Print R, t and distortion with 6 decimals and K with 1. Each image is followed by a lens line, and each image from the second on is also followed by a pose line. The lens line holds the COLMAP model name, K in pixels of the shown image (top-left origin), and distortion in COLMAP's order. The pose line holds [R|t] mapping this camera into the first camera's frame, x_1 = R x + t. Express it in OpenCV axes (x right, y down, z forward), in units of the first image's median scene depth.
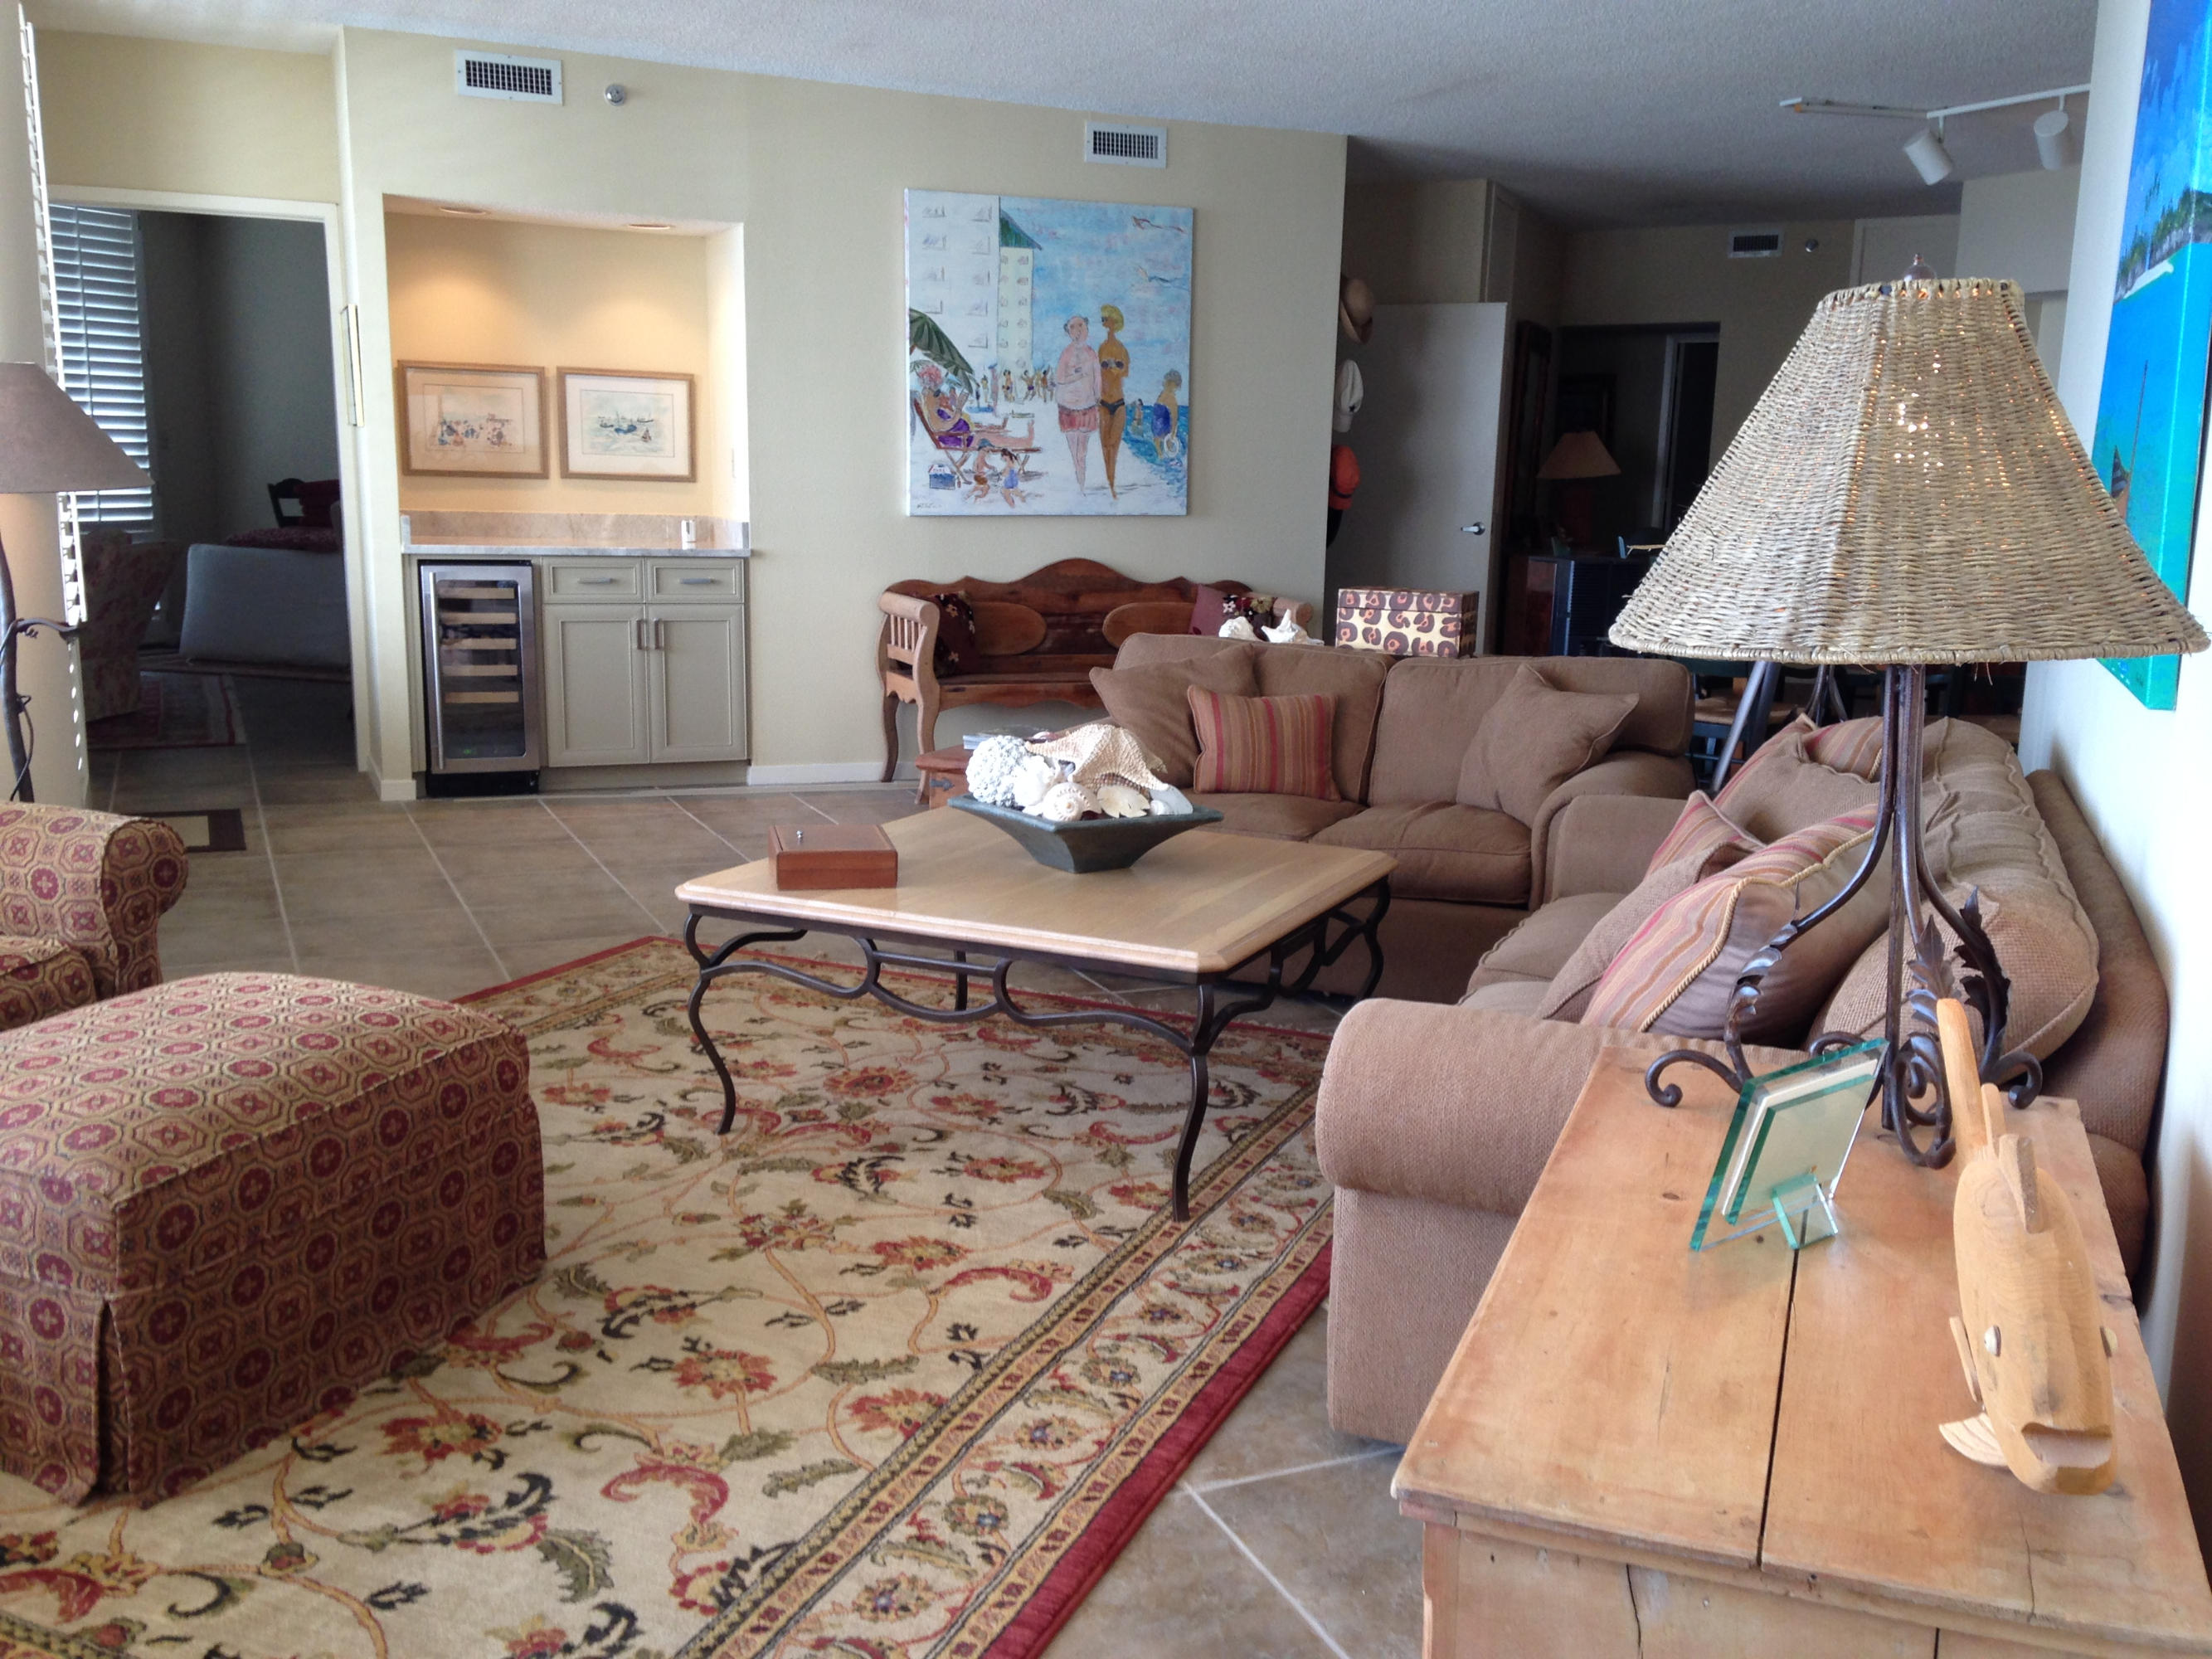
lens RADIAL K [[2101.0, 0, 1103.2], [0, 2101.0, 864.9], [0, 0, 1]] dist [0.137390, 0.007968]
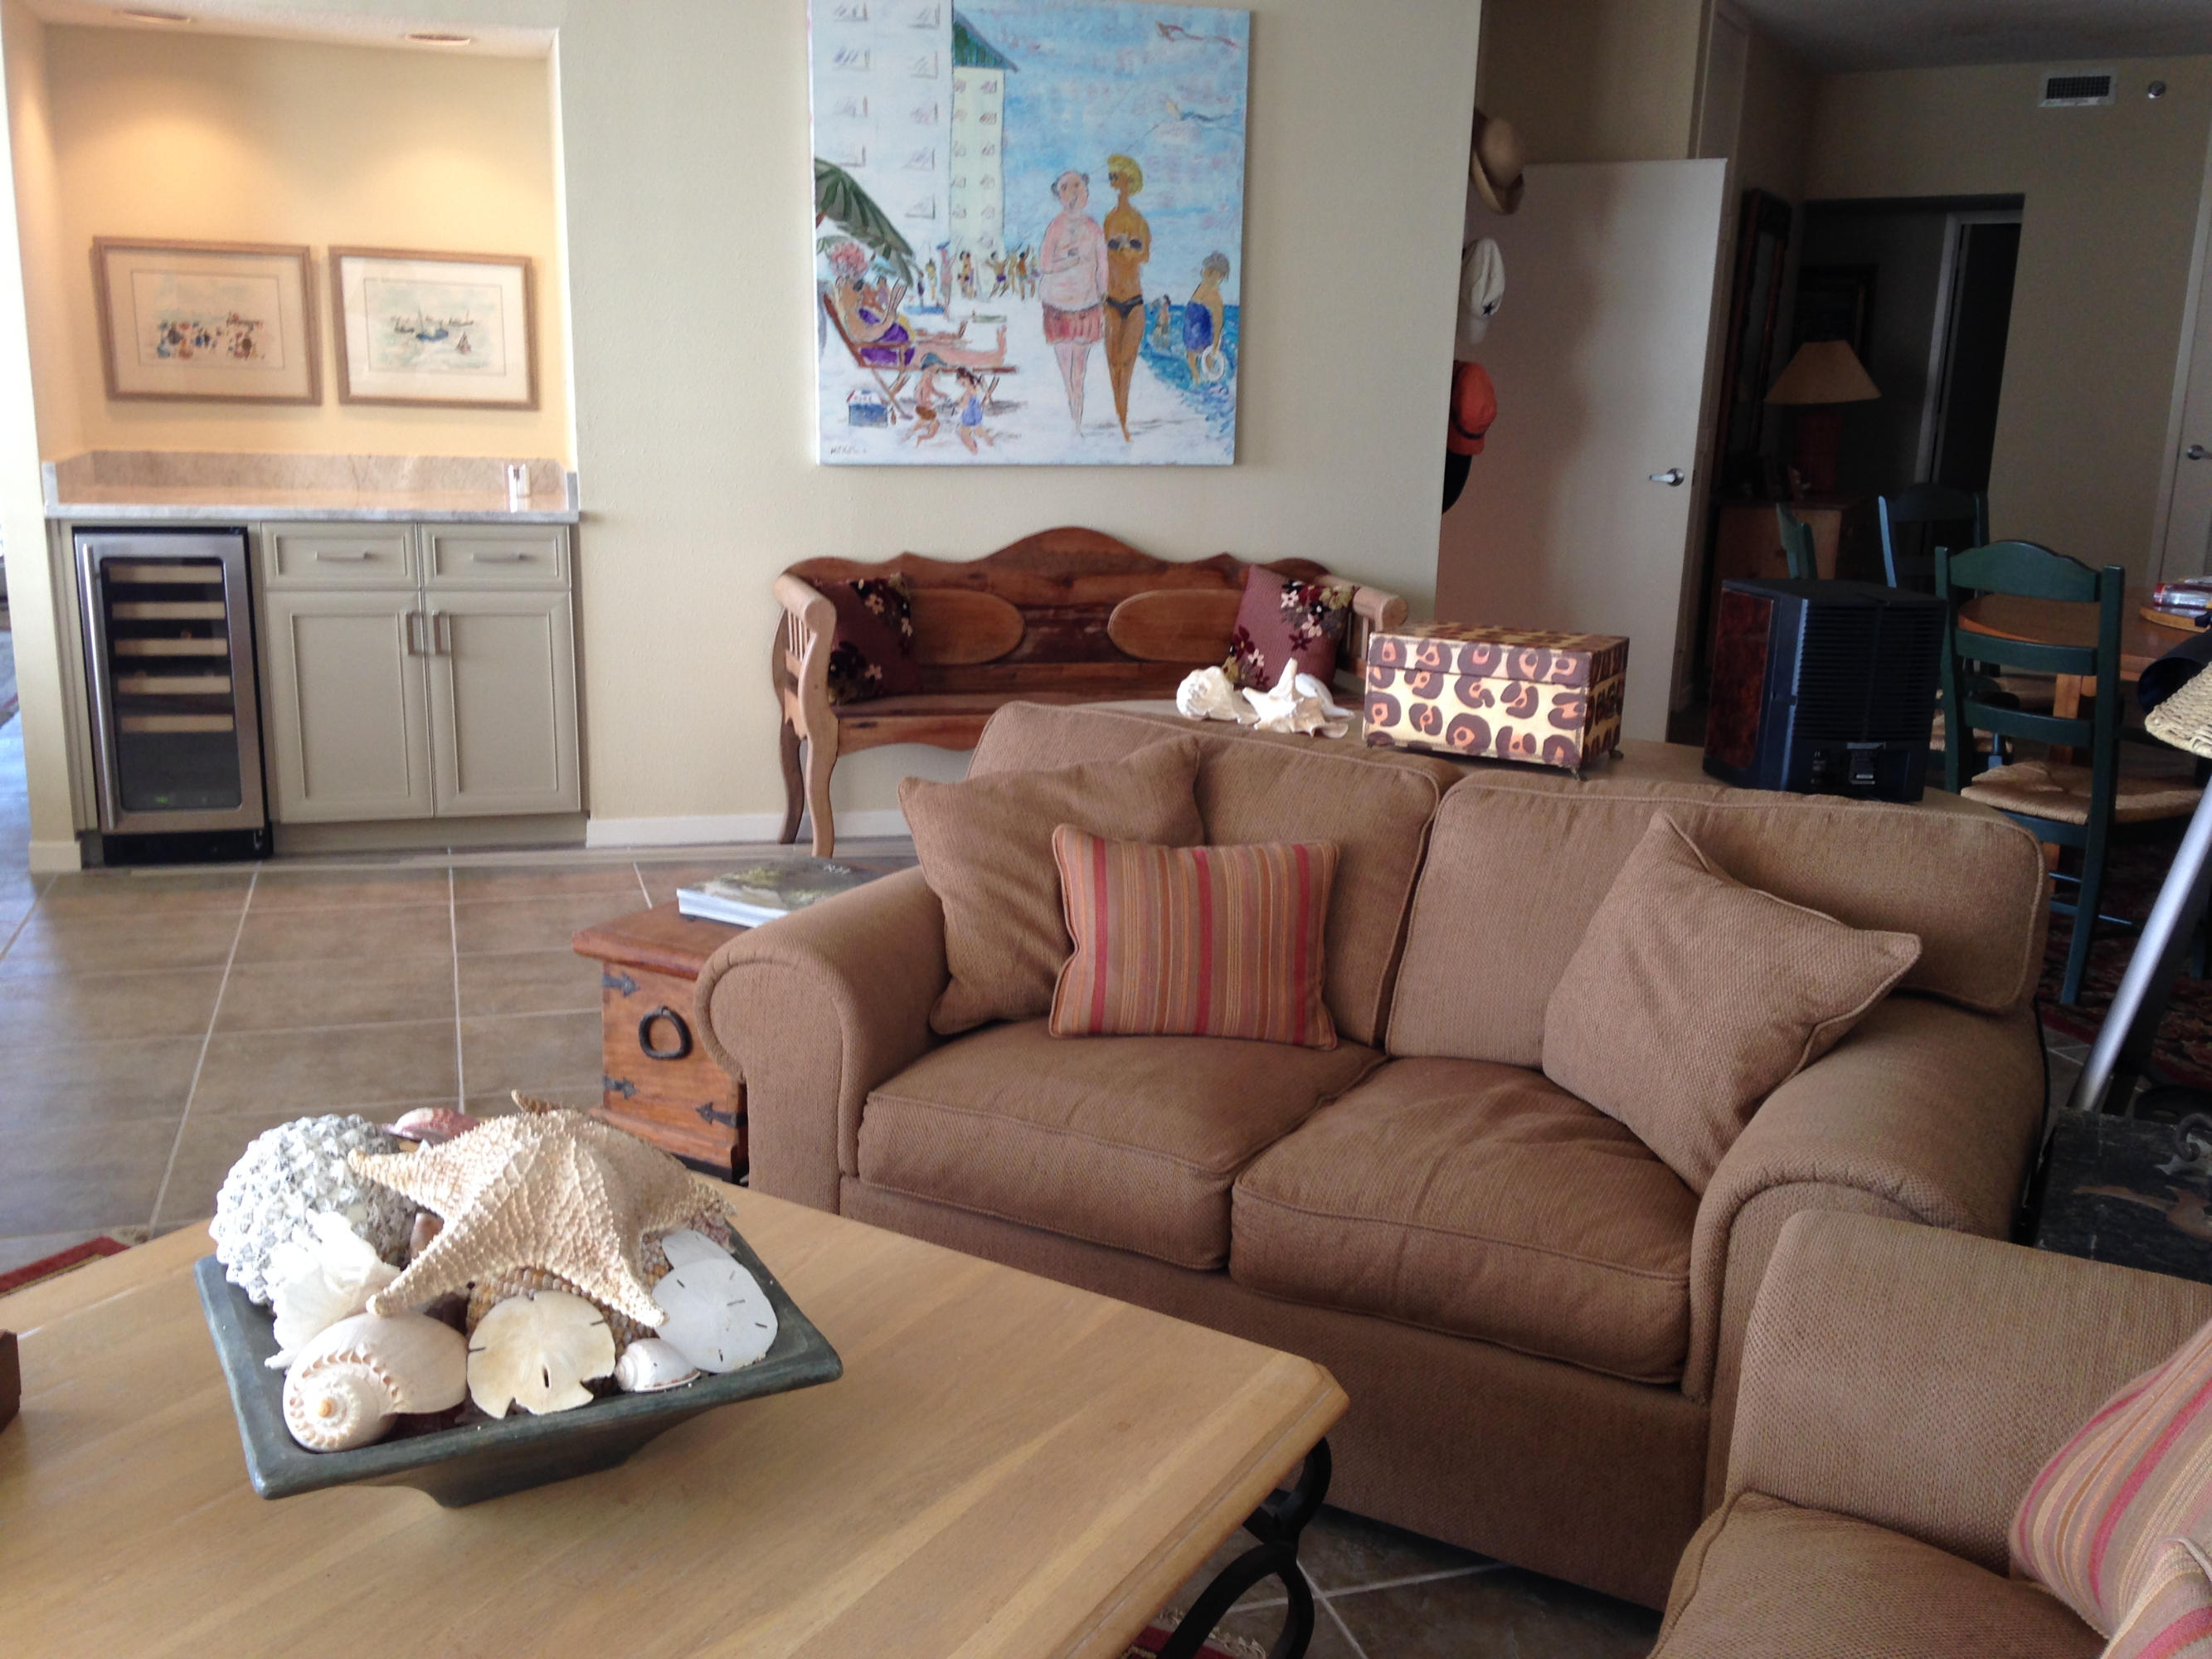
lens RADIAL K [[2024.4, 0, 1106.0], [0, 2024.4, 829.5], [0, 0, 1]] dist [0.193489, -0.319421]
pose [[0.994064, 0.029288, -0.104780, 0.075334], [-0.025614, 0.999015, 0.036237, -0.072465], [0.105738, -0.033338, 0.993835, 0.340399]]
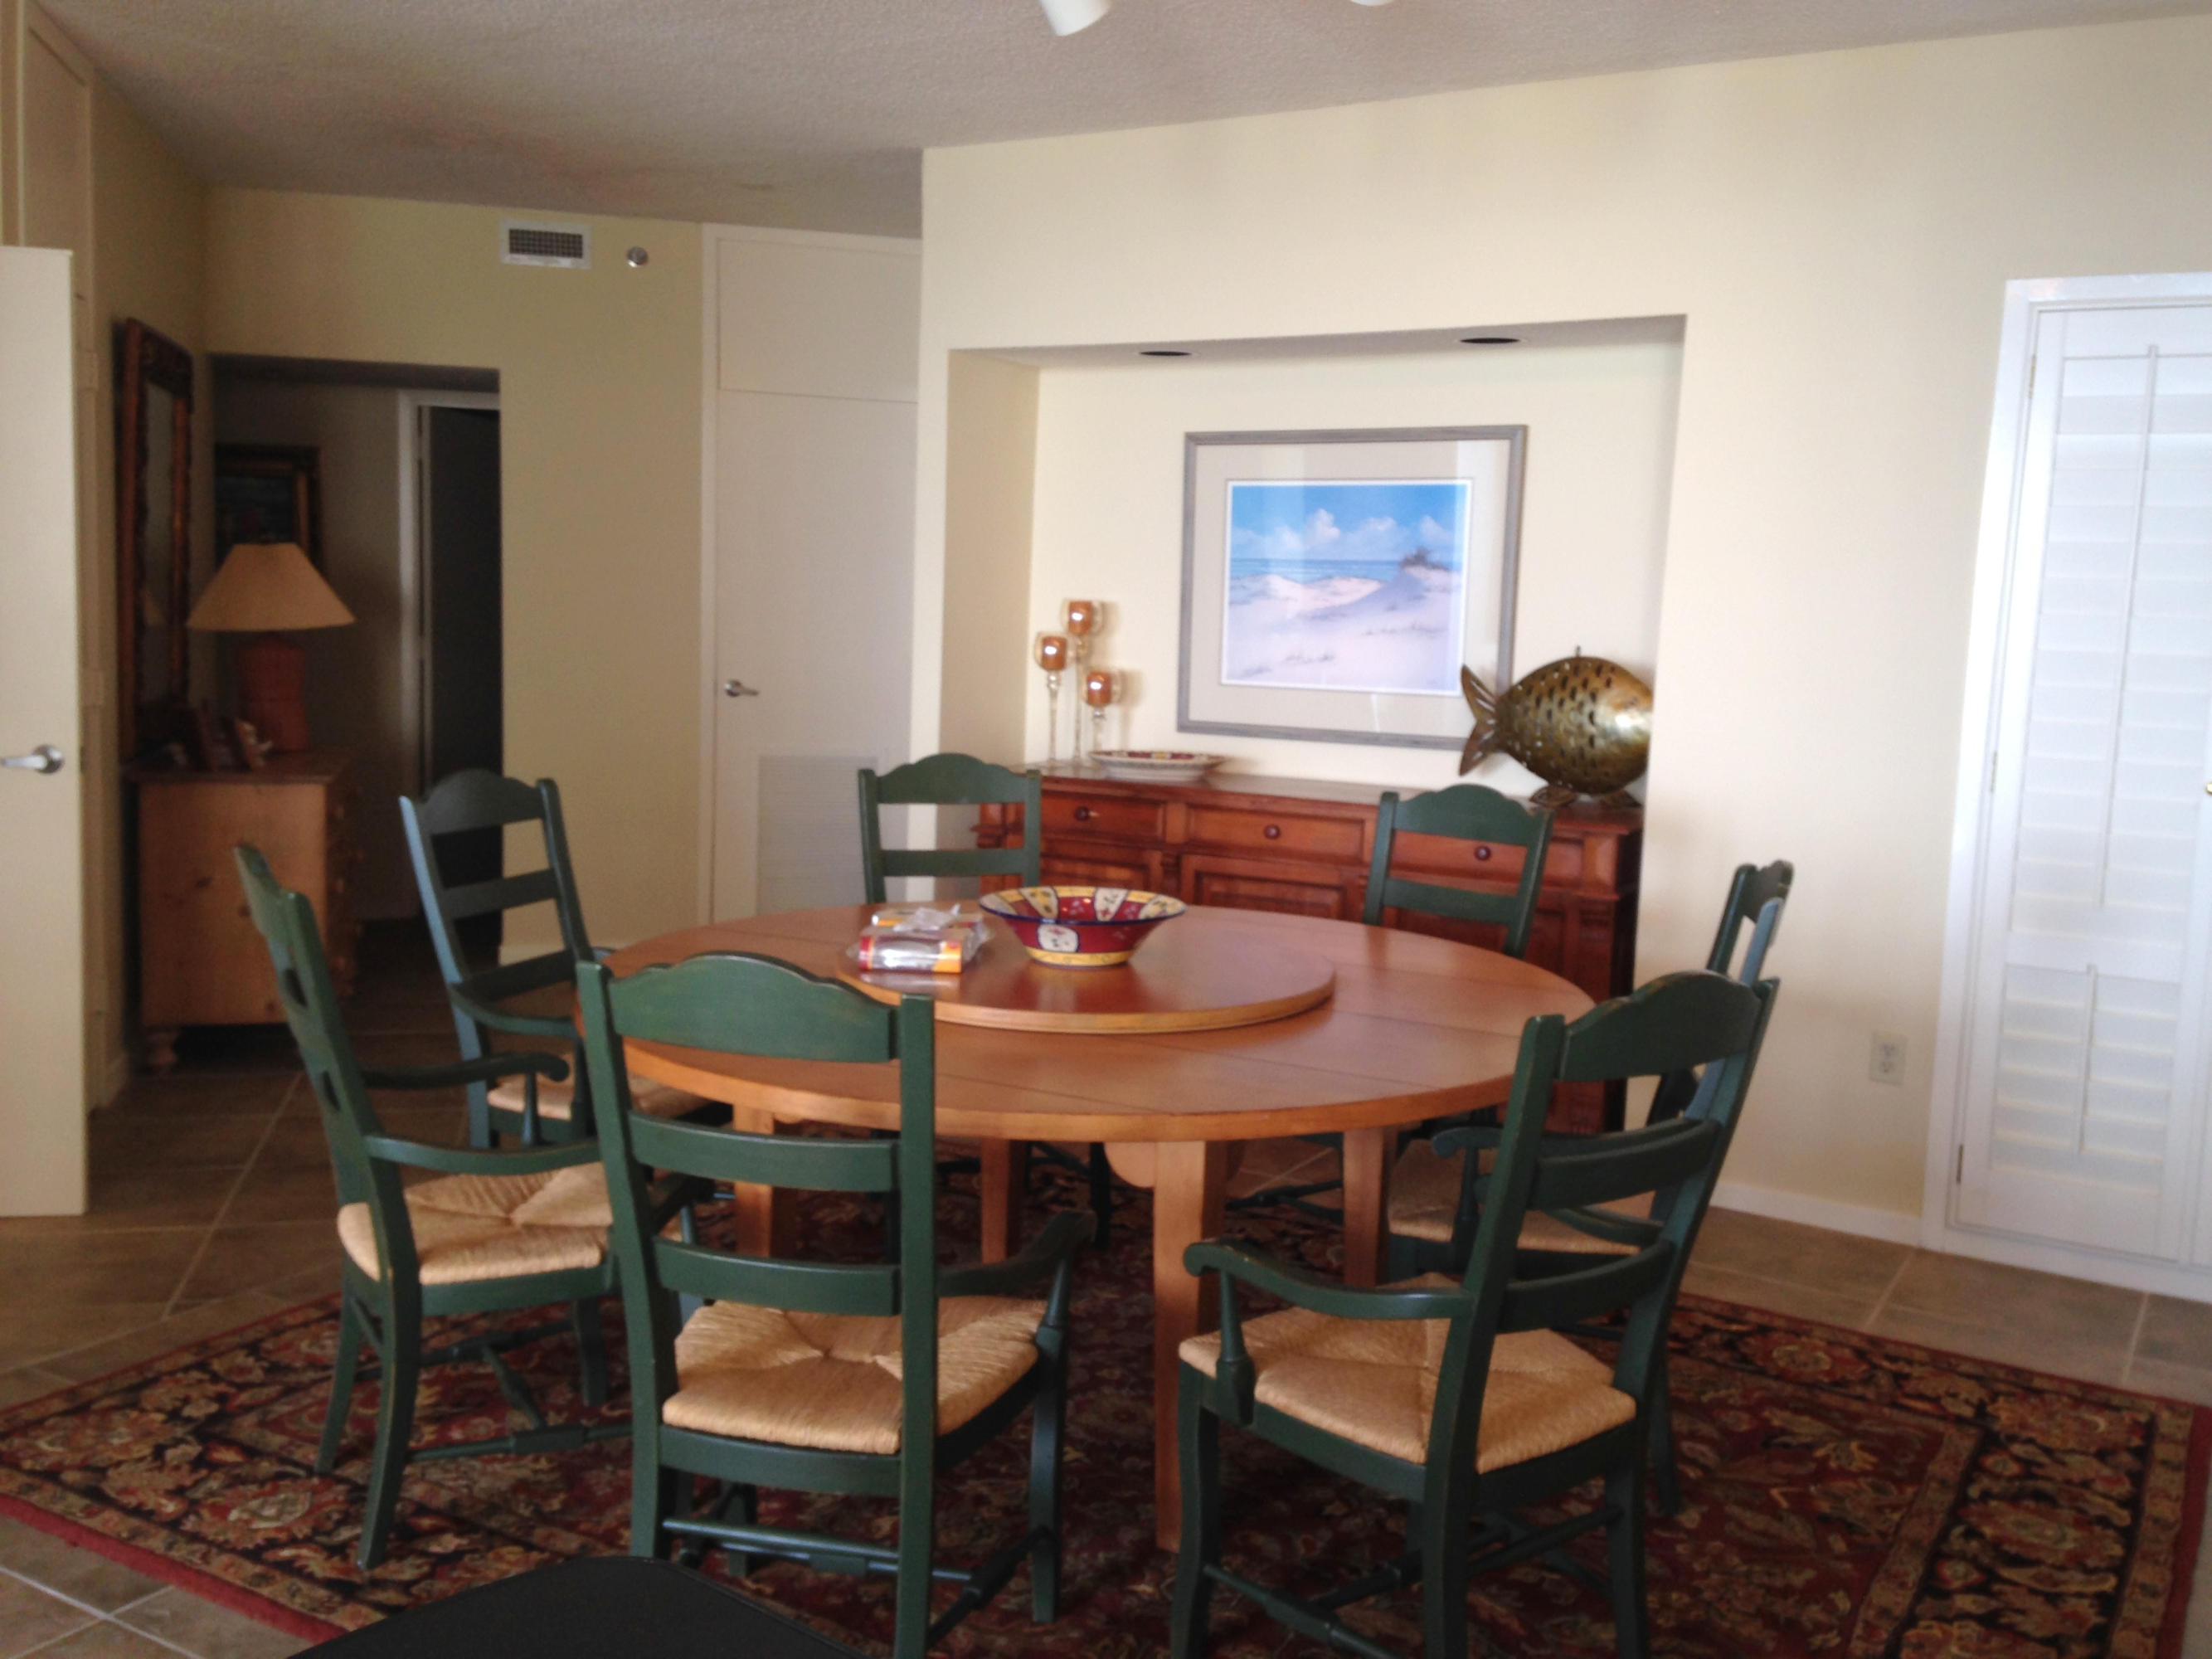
lens RADIAL K [[2024.4, 0, 1106.0], [0, 2024.4, 829.5], [0, 0, 1]] dist [0.193489, -0.319421]
pose [[0.821205, -0.054037, 0.568069, 0.137723], [0.087908, 0.995602, -0.032376, -0.136646], [-0.563821, 0.076525, 0.822344, 0.648744]]
